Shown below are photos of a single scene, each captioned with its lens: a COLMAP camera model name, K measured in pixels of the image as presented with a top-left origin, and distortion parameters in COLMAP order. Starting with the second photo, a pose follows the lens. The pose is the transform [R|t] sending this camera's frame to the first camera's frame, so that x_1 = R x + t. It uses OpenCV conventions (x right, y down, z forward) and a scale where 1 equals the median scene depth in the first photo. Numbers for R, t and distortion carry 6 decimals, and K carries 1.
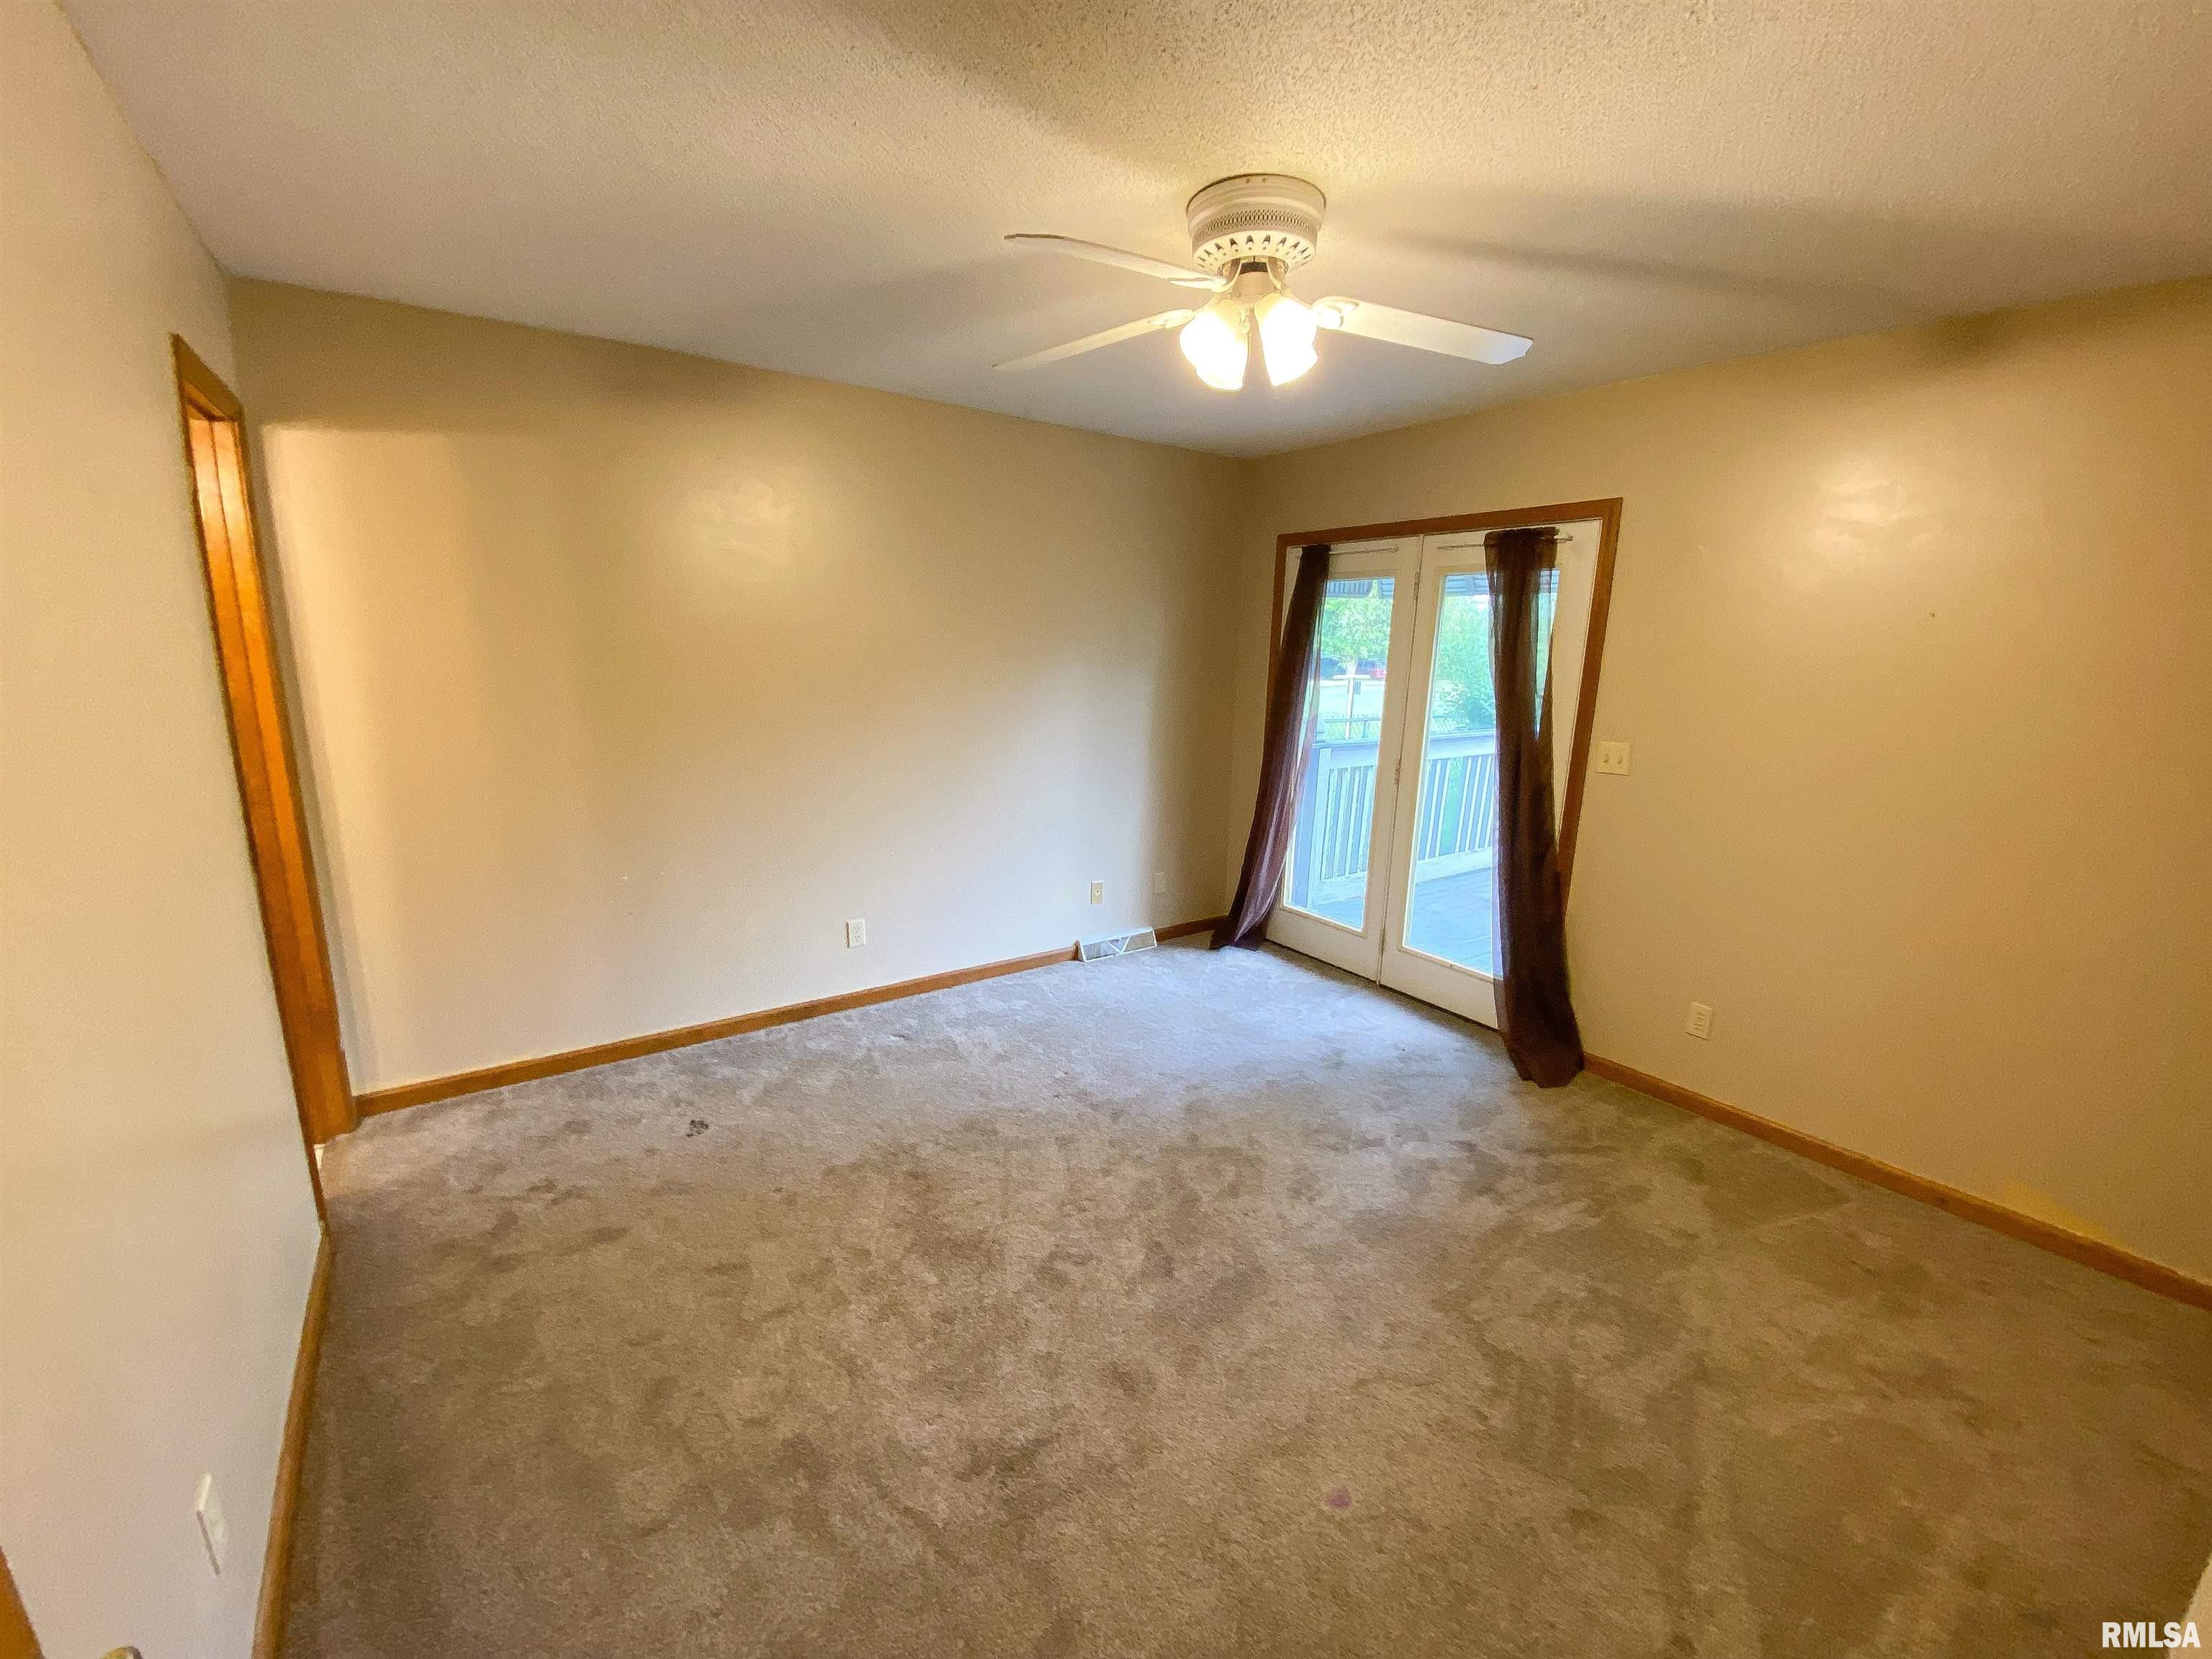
lens RADIAL K [[891.8, 0, 1107.6], [0, 891.8, 834.5], [0, 0, 1]] dist [0.029169, -0.023459]
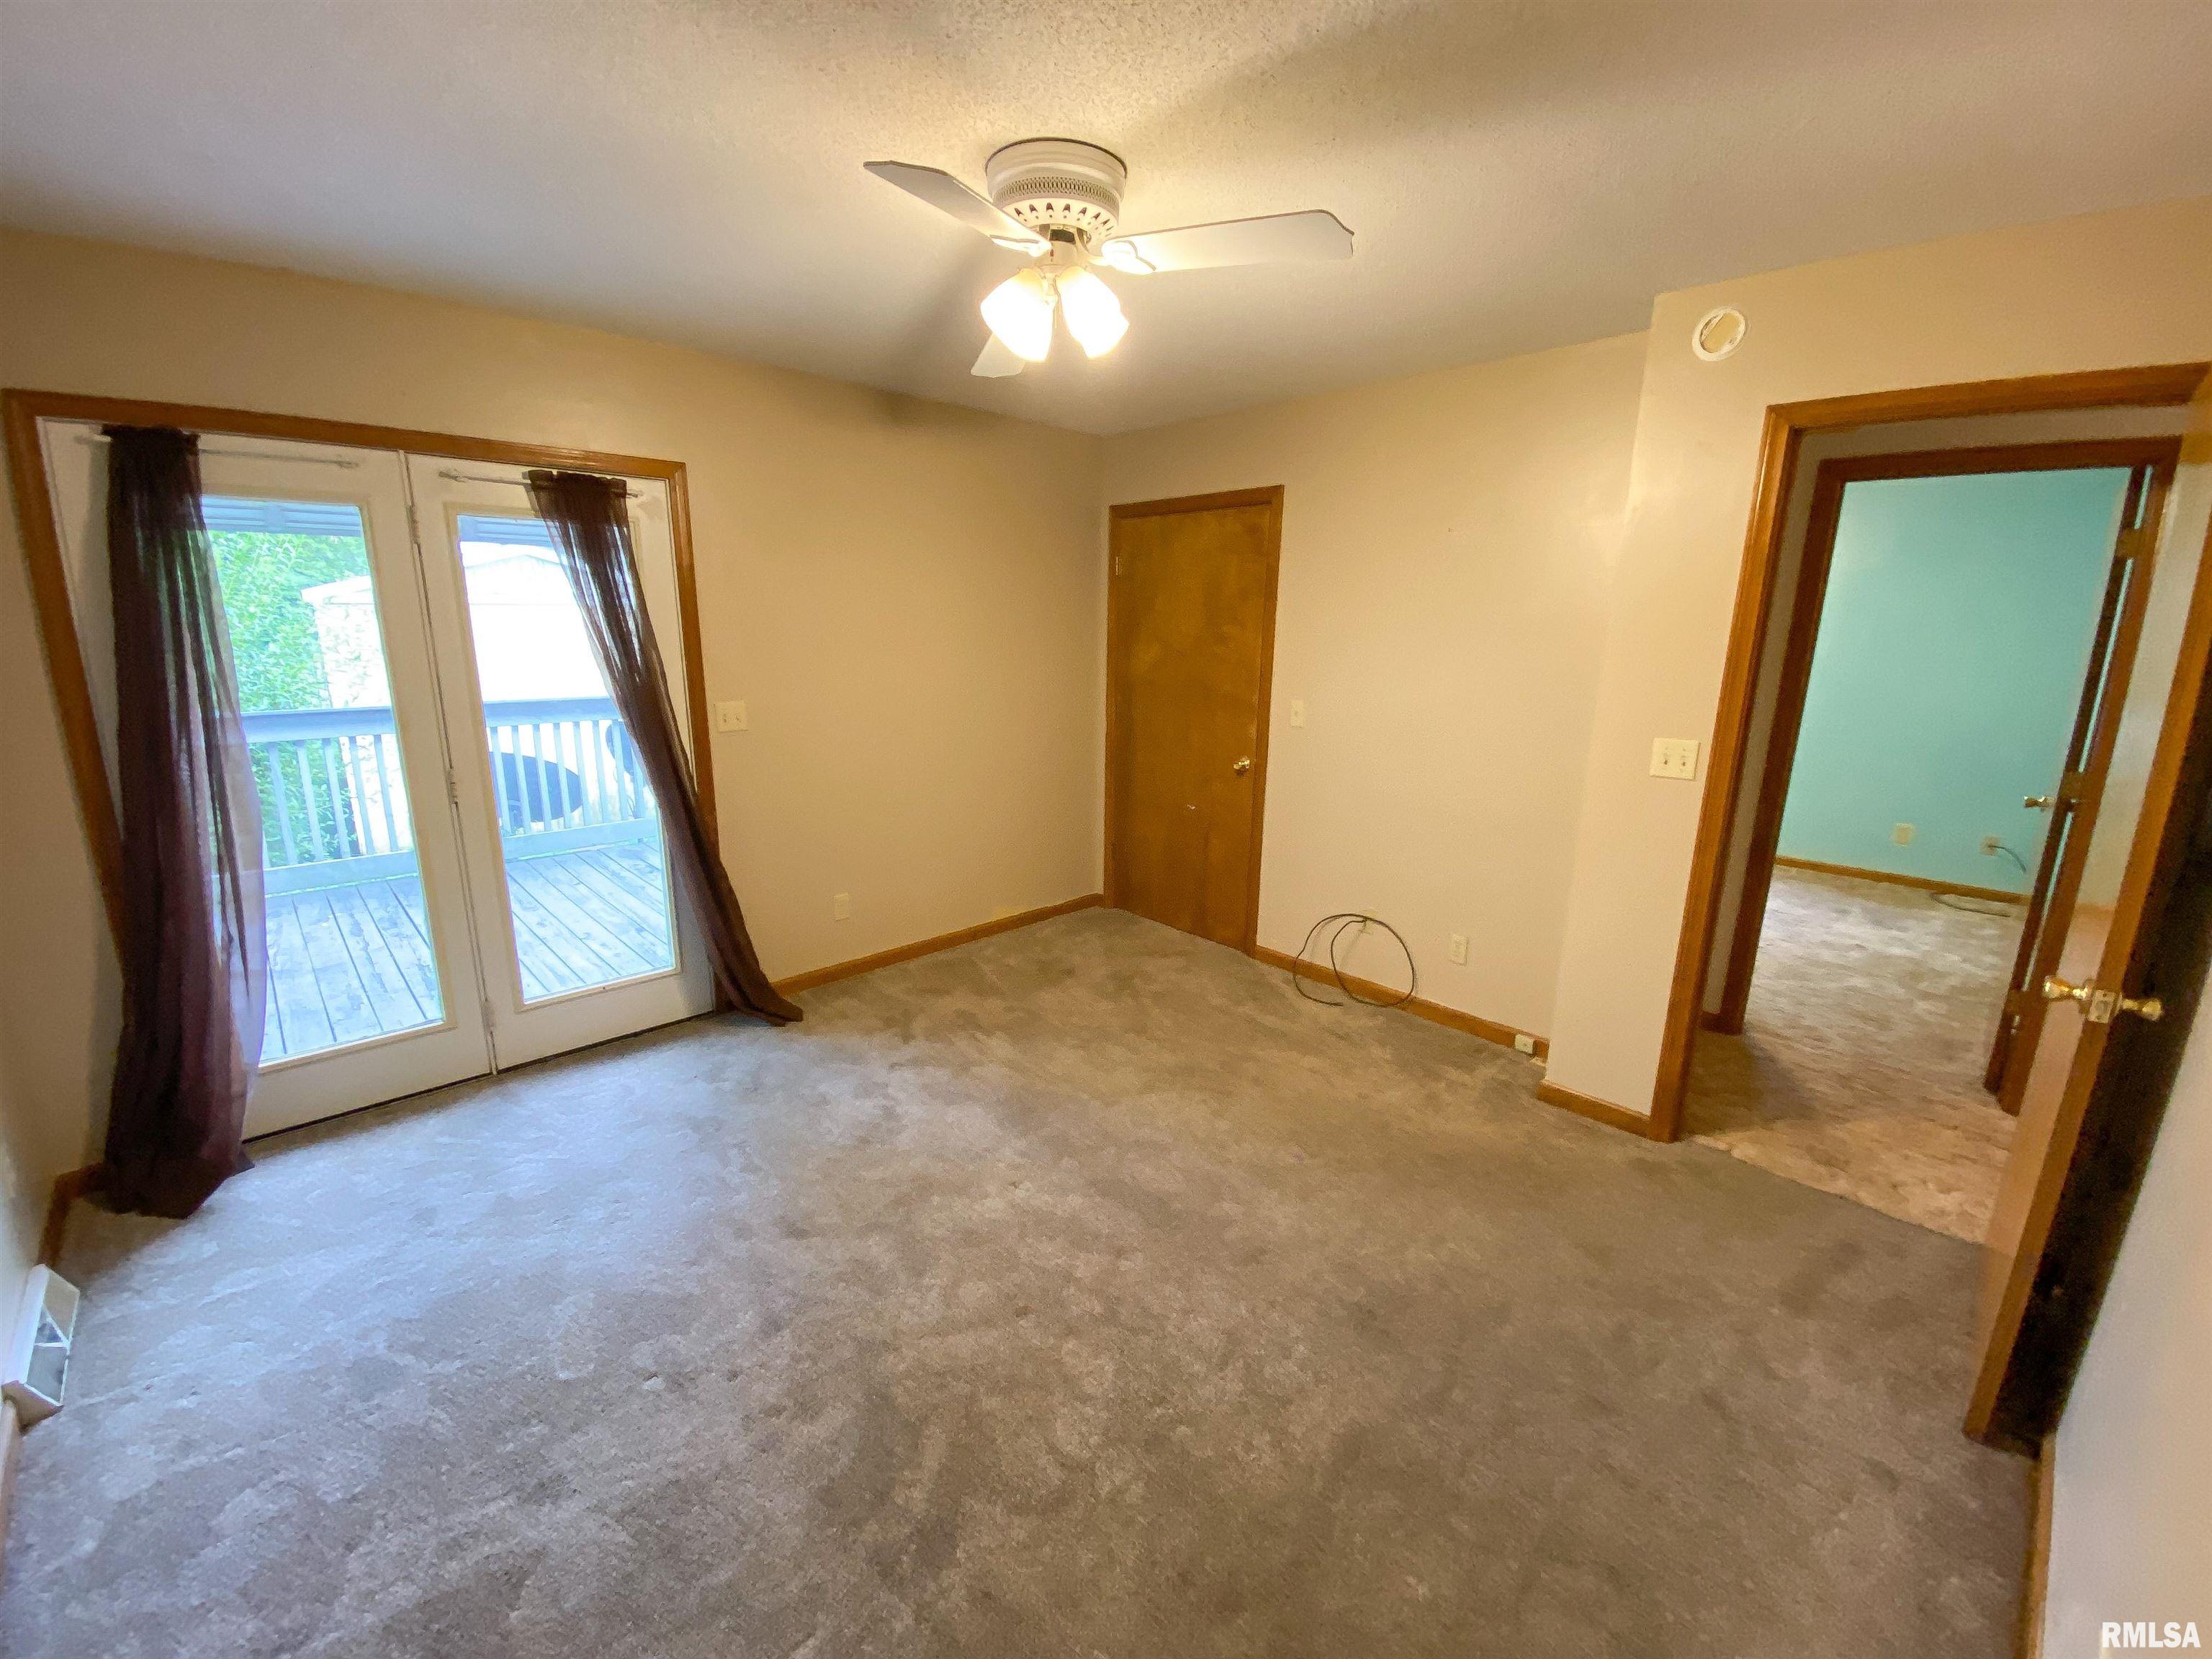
lens RADIAL K [[891.8, 0, 1107.6], [0, 891.8, 834.5], [0, 0, 1]] dist [0.029169, -0.023459]
pose [[-0.149872, -0.256194, 0.954936, -0.505405], [0.195473, 0.939103, 0.282625, -0.150624], [-0.969190, 0.229022, -0.090666, 0.628762]]
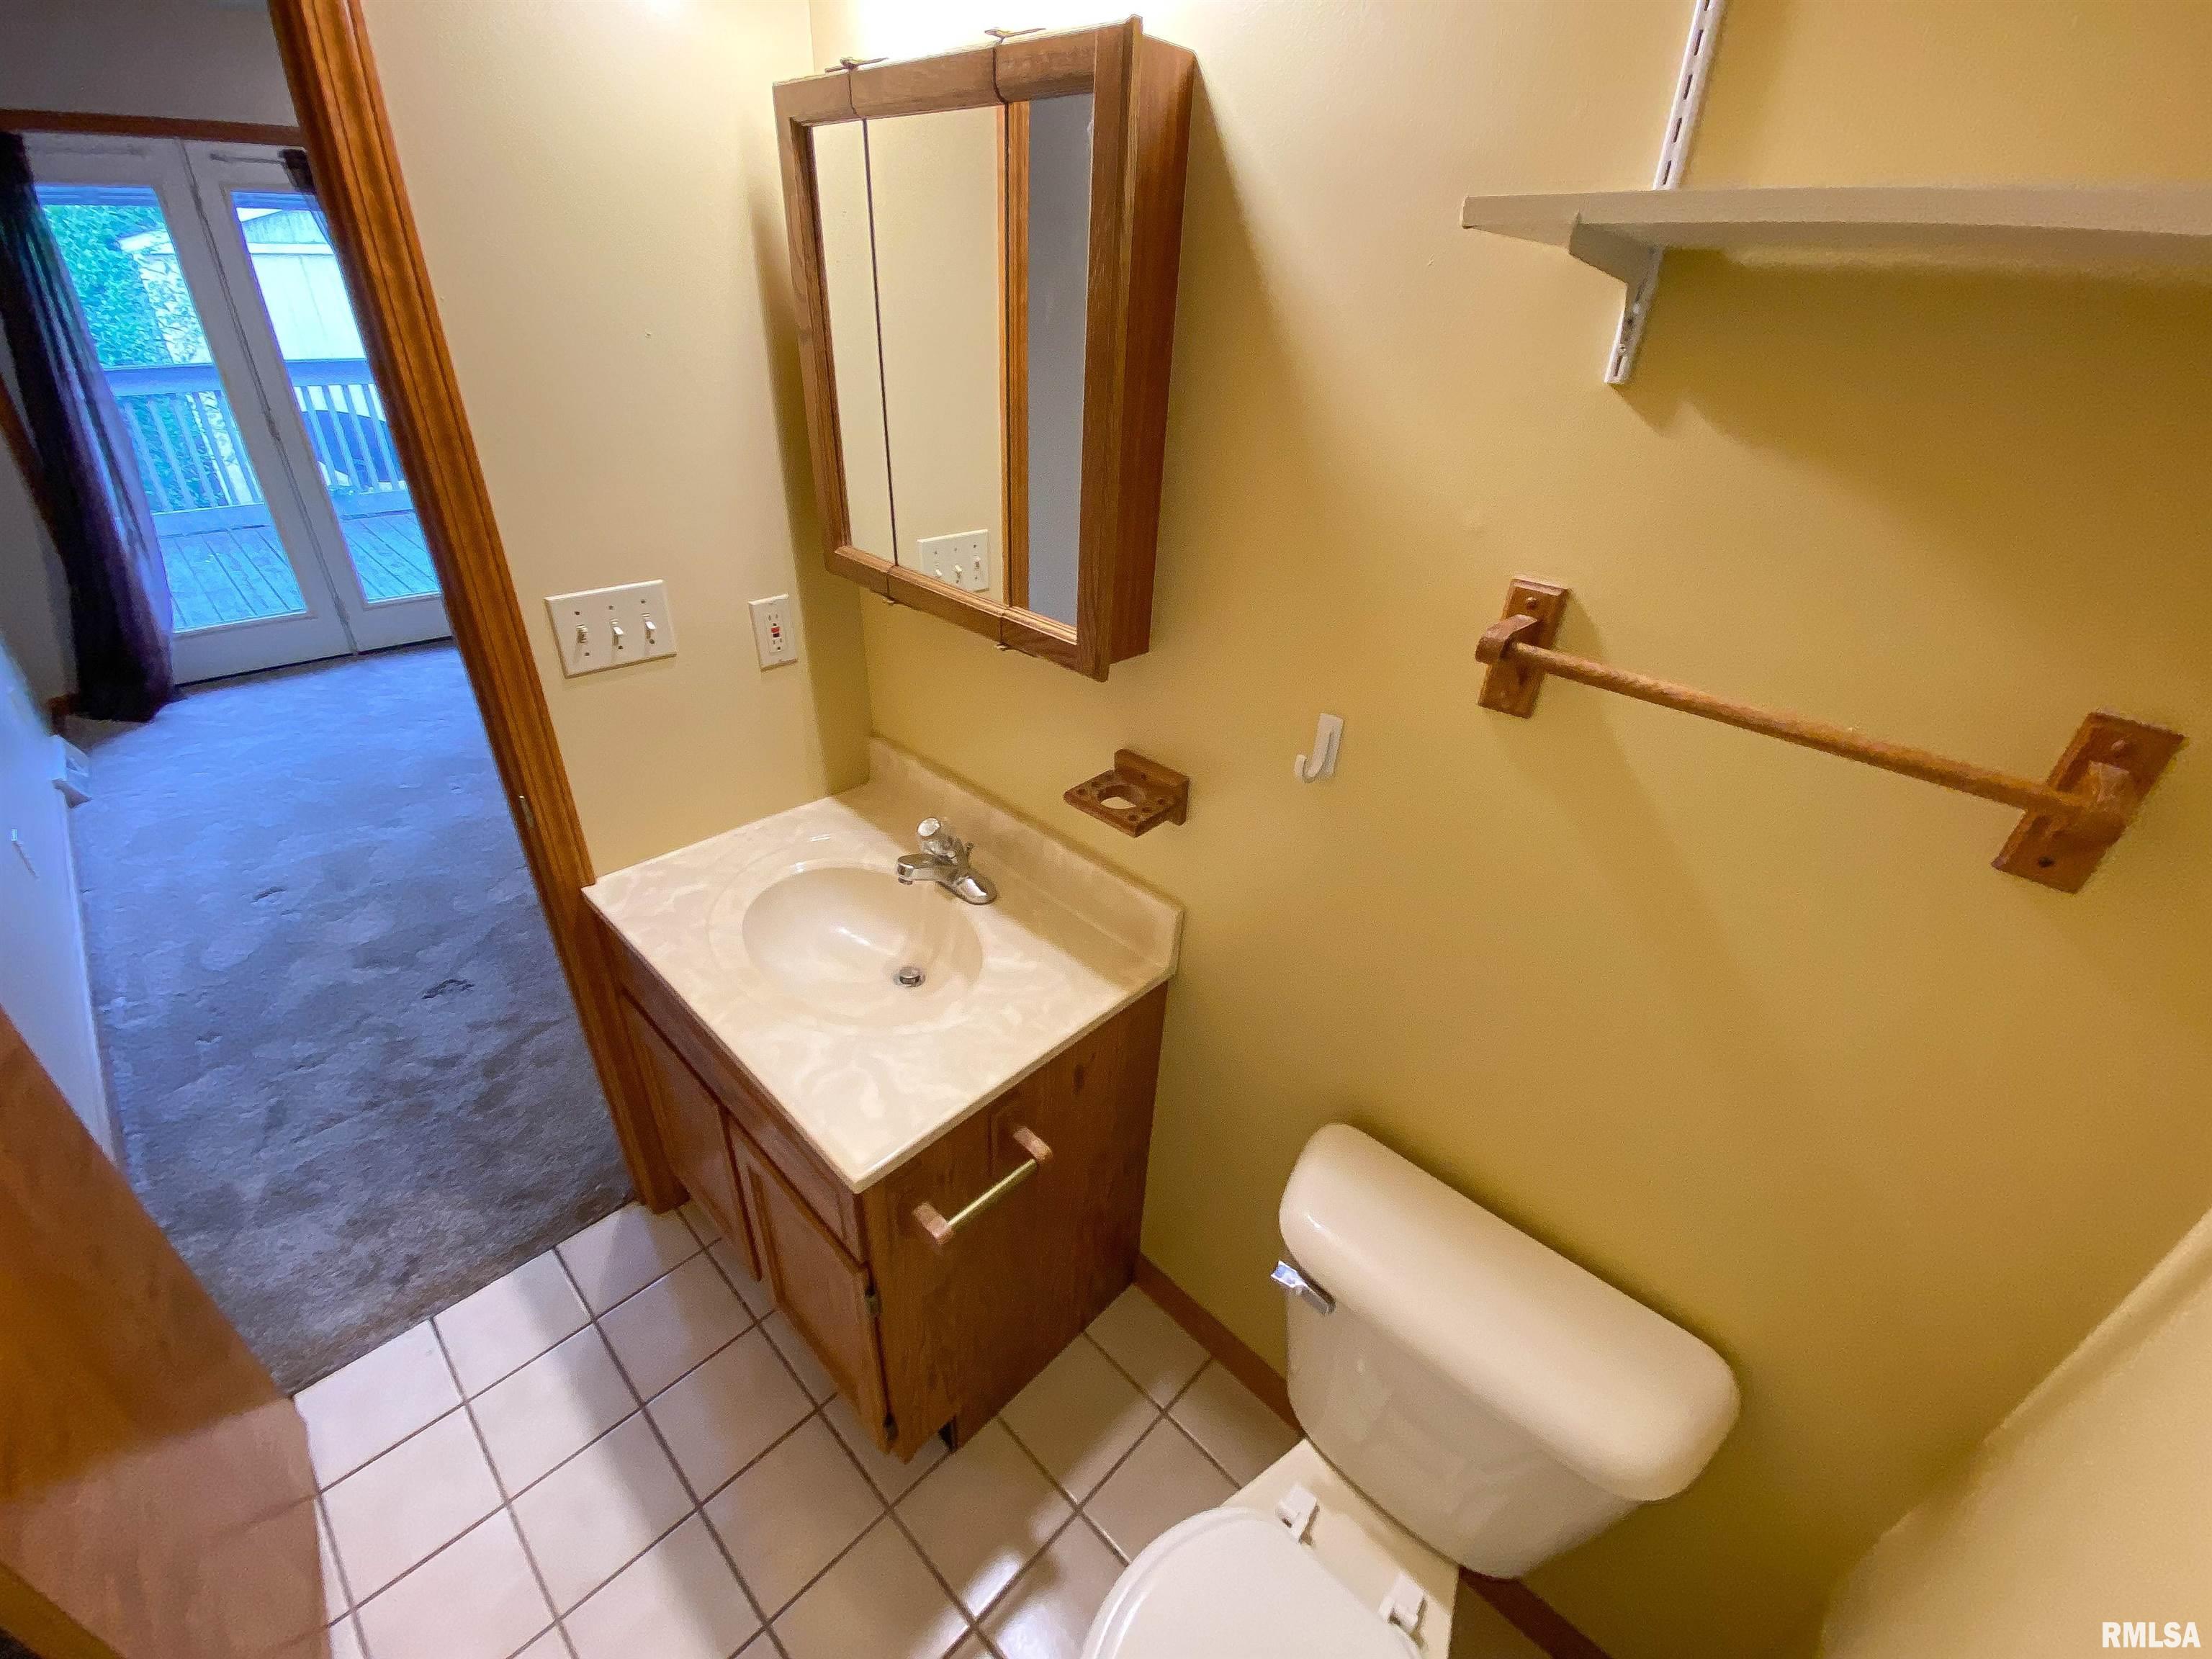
lens RADIAL K [[891.8, 0, 1107.6], [0, 891.8, 834.5], [0, 0, 1]] dist [0.029169, -0.023459]
pose [[-0.185949, -0.534647, 0.824364, -0.936832], [0.155006, 0.812528, 0.561935, -0.124755], [-0.970256, 0.232273, -0.068216, 0.349245]]
